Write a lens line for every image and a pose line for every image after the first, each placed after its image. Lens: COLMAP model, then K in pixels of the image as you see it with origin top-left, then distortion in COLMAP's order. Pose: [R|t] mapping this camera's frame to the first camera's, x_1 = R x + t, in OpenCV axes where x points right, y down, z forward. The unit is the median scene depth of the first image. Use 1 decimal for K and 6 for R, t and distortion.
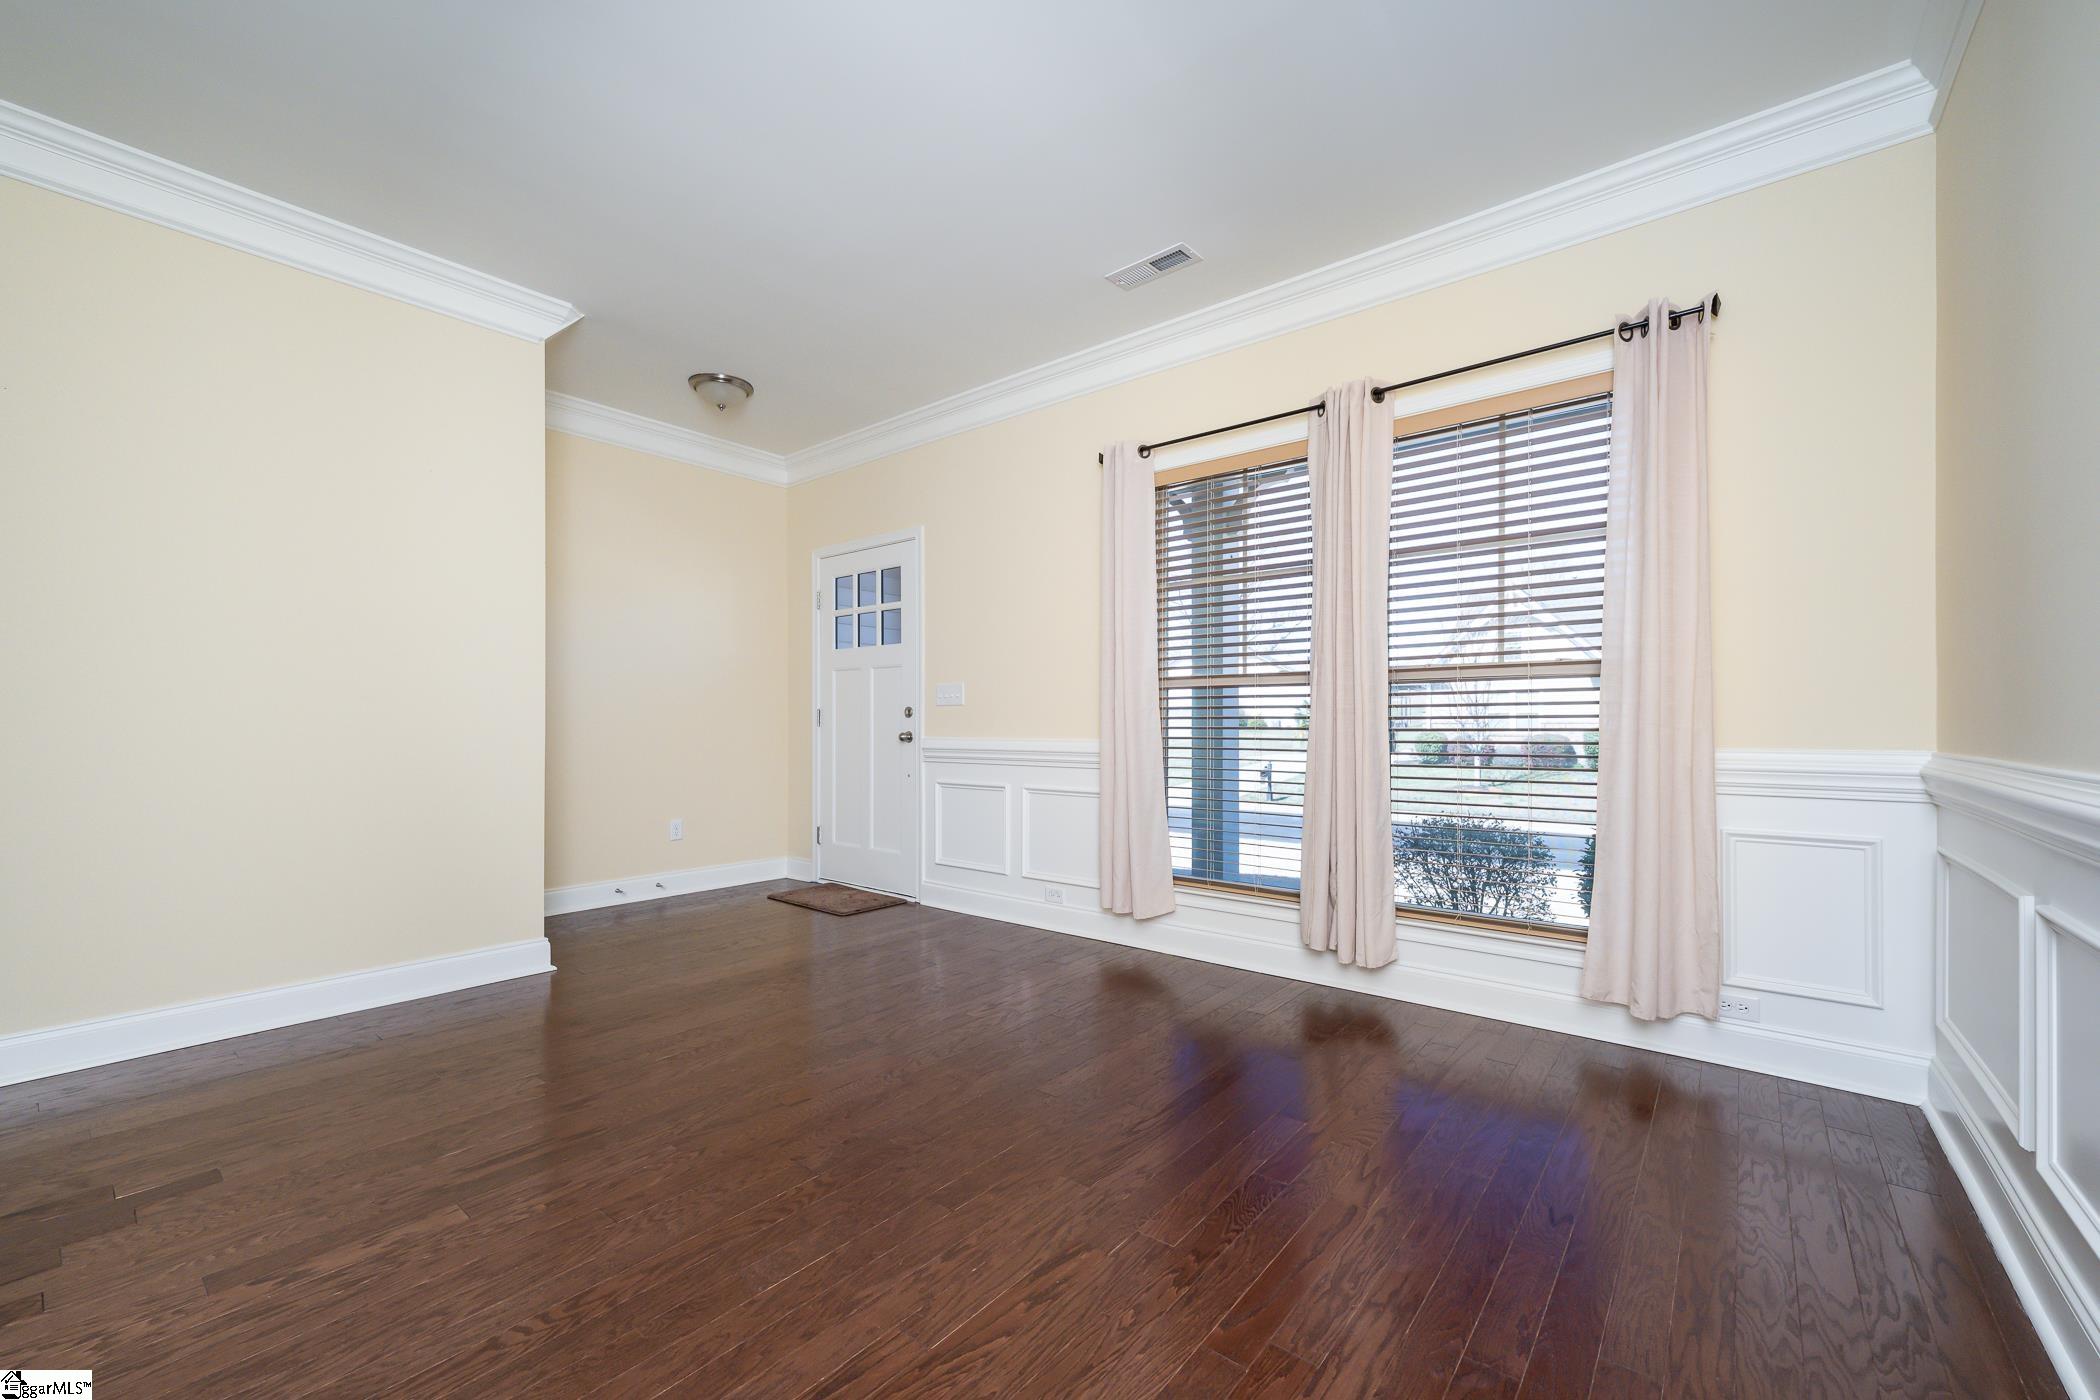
lens RADIAL K [[835.4, 0, 1056.9], [0, 835.4, 720.6], [0, 0, 1]] dist [0.001917, -0.000368]
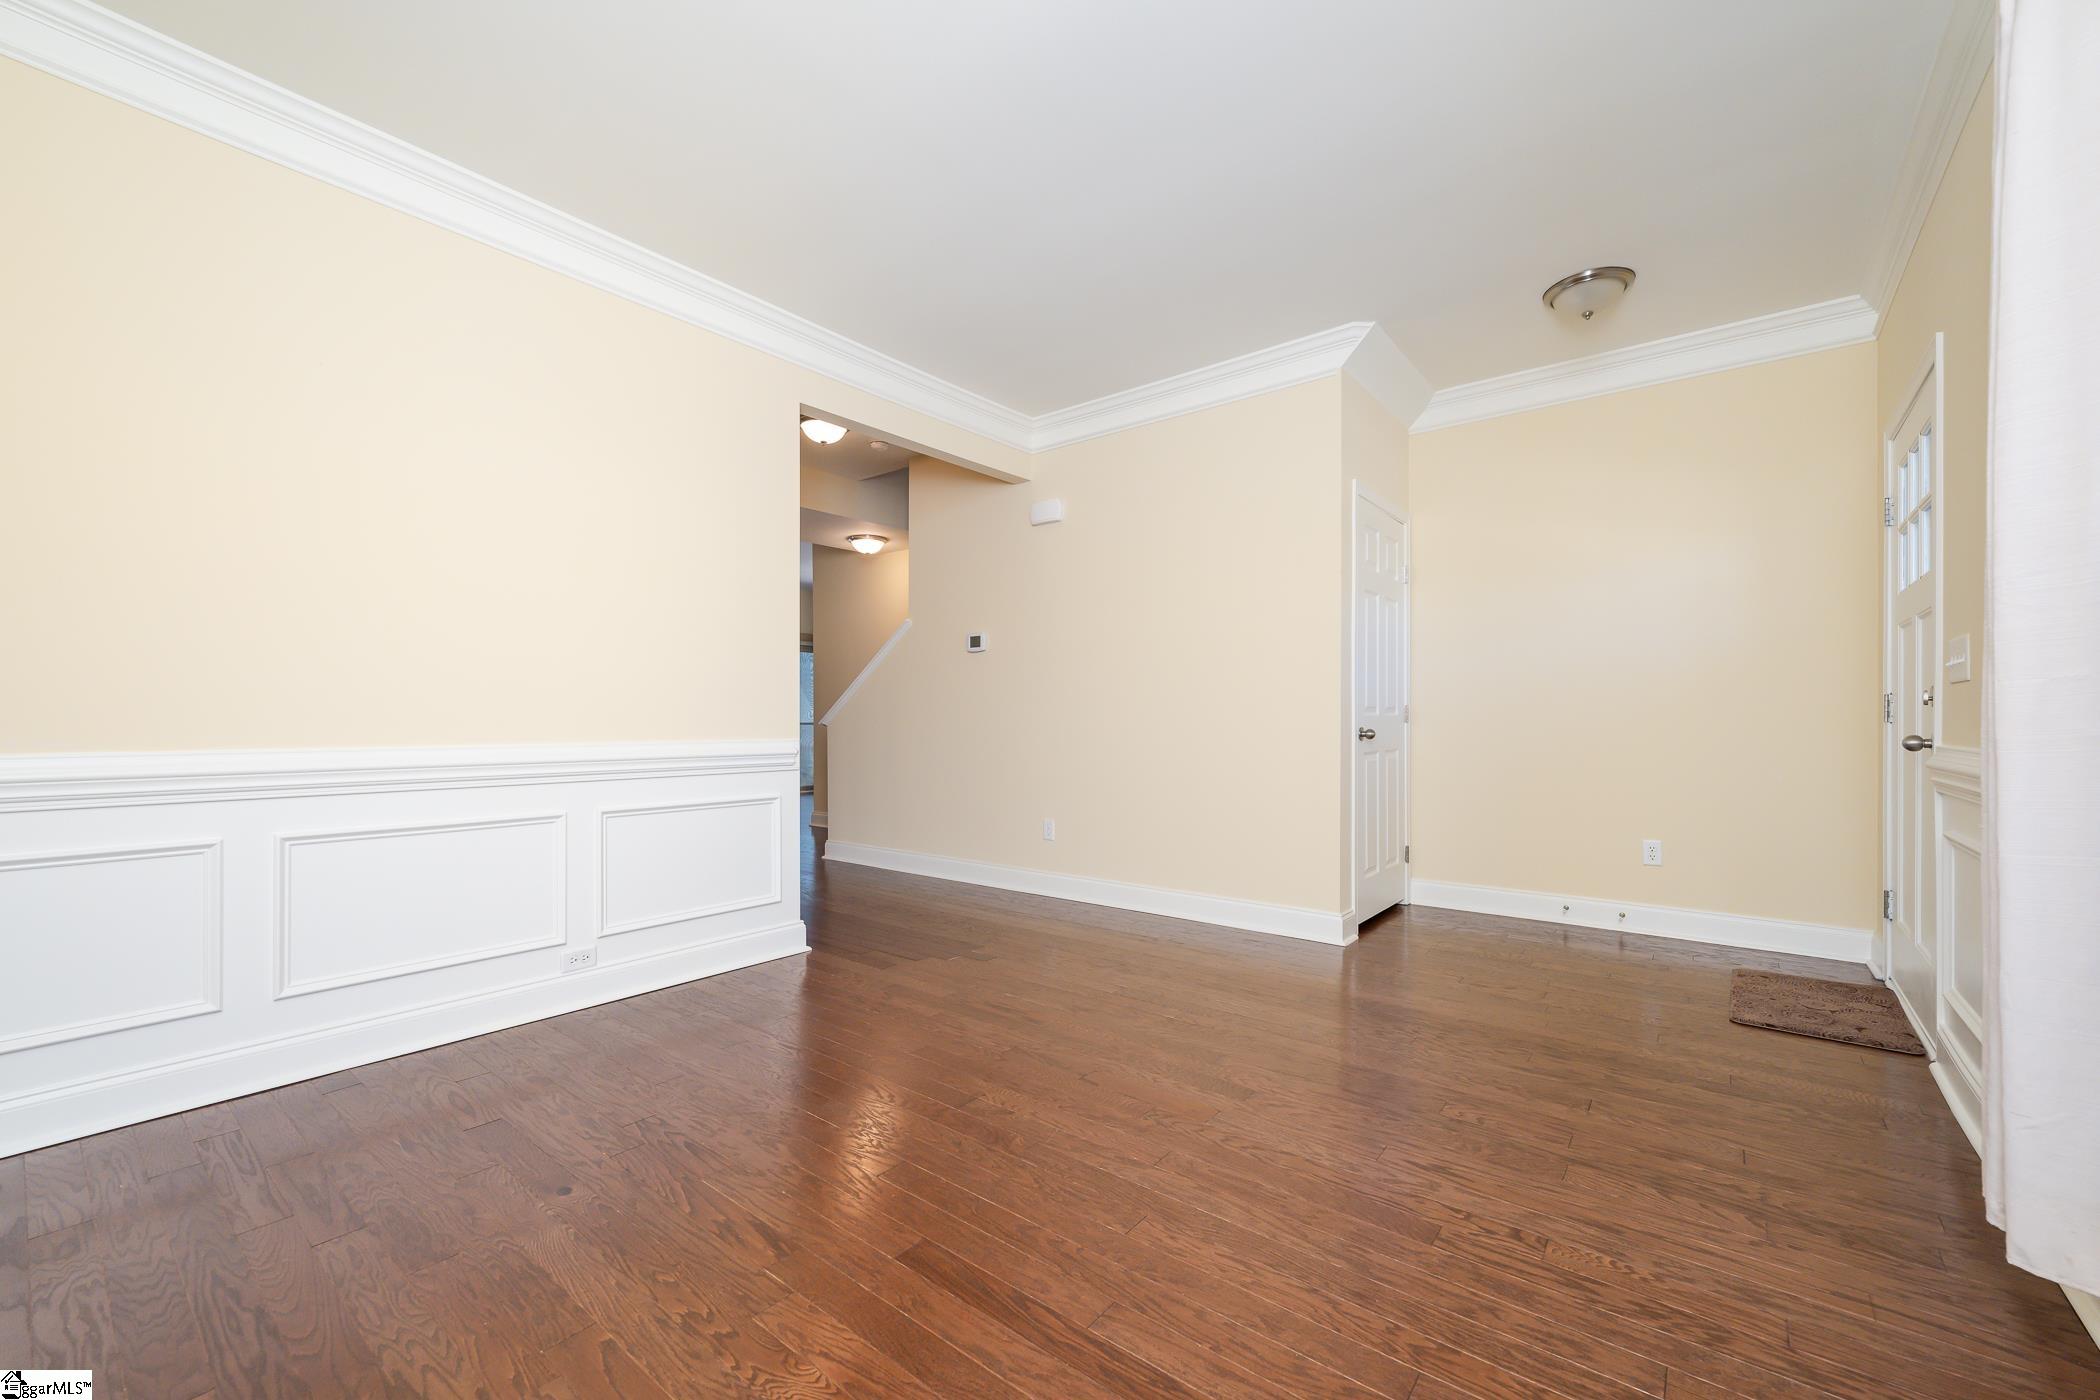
lens RADIAL K [[835.4, 0, 1056.9], [0, 835.4, 720.6], [0, 0, 1]] dist [0.001917, -0.000368]
pose [[0.004297, 0.001327, -0.999990, 0.602086], [0.005281, 0.999985, 0.001349, 0.002763], [0.999977, -0.005287, 0.004290, 0.782298]]
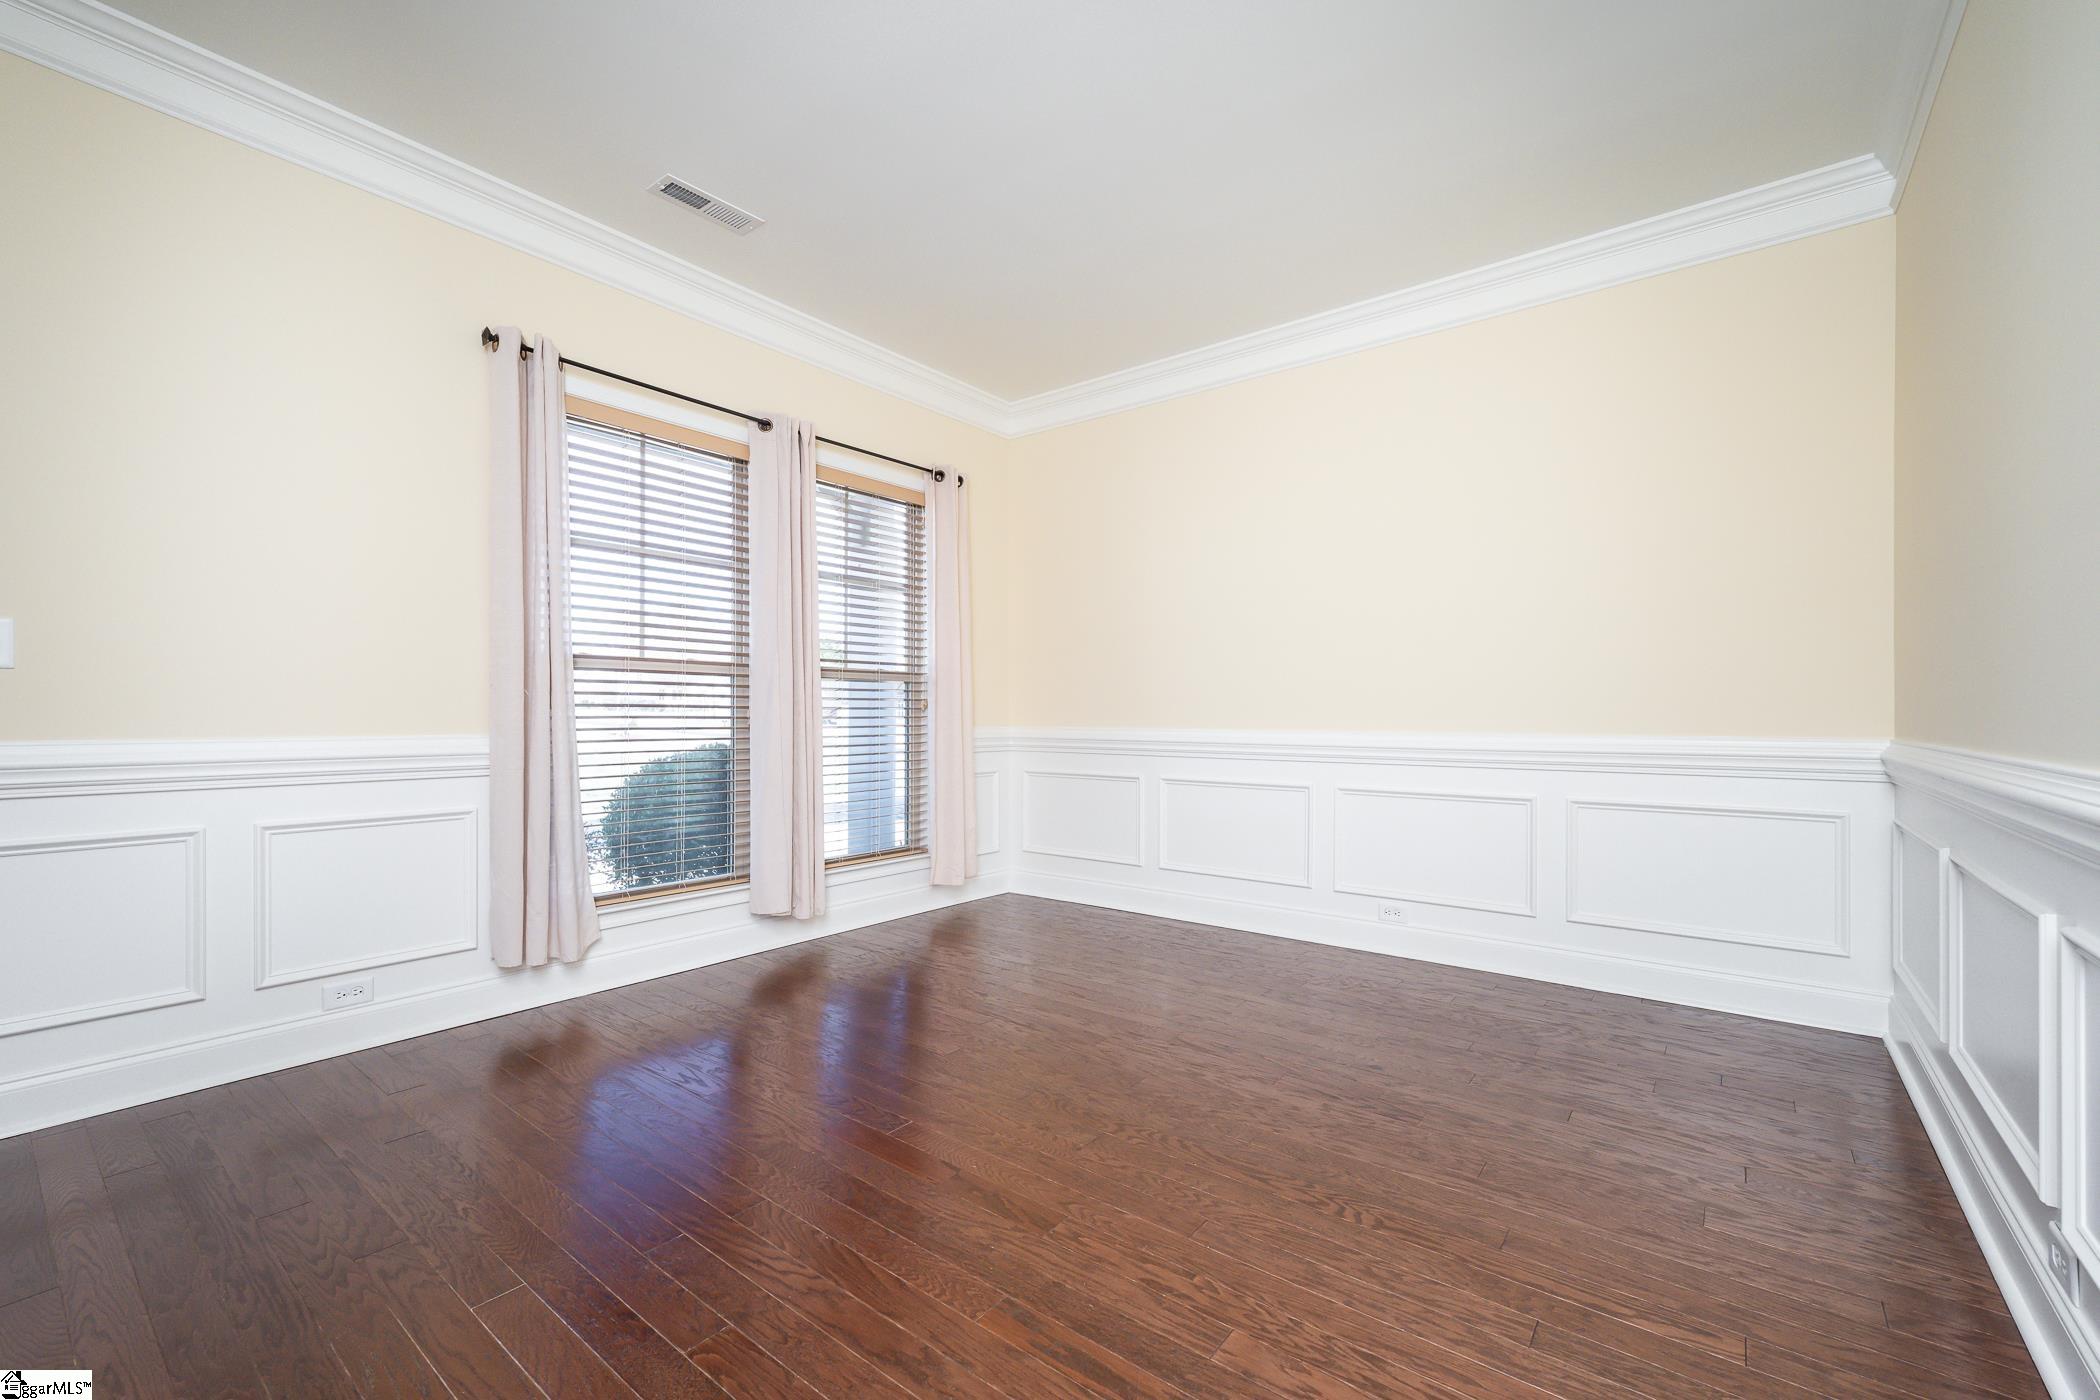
lens RADIAL K [[861.4, 0, 1053.2], [0, 861.4, 709.0], [0, 0, 1]] dist [0.001945, 0.000135]
pose [[-0.008760, 0.003649, 0.999955, -0.977128], [-0.006980, 0.999969, -0.003711, 0.000408], [-0.999937, -0.007012, -0.008734, 0.755400]]
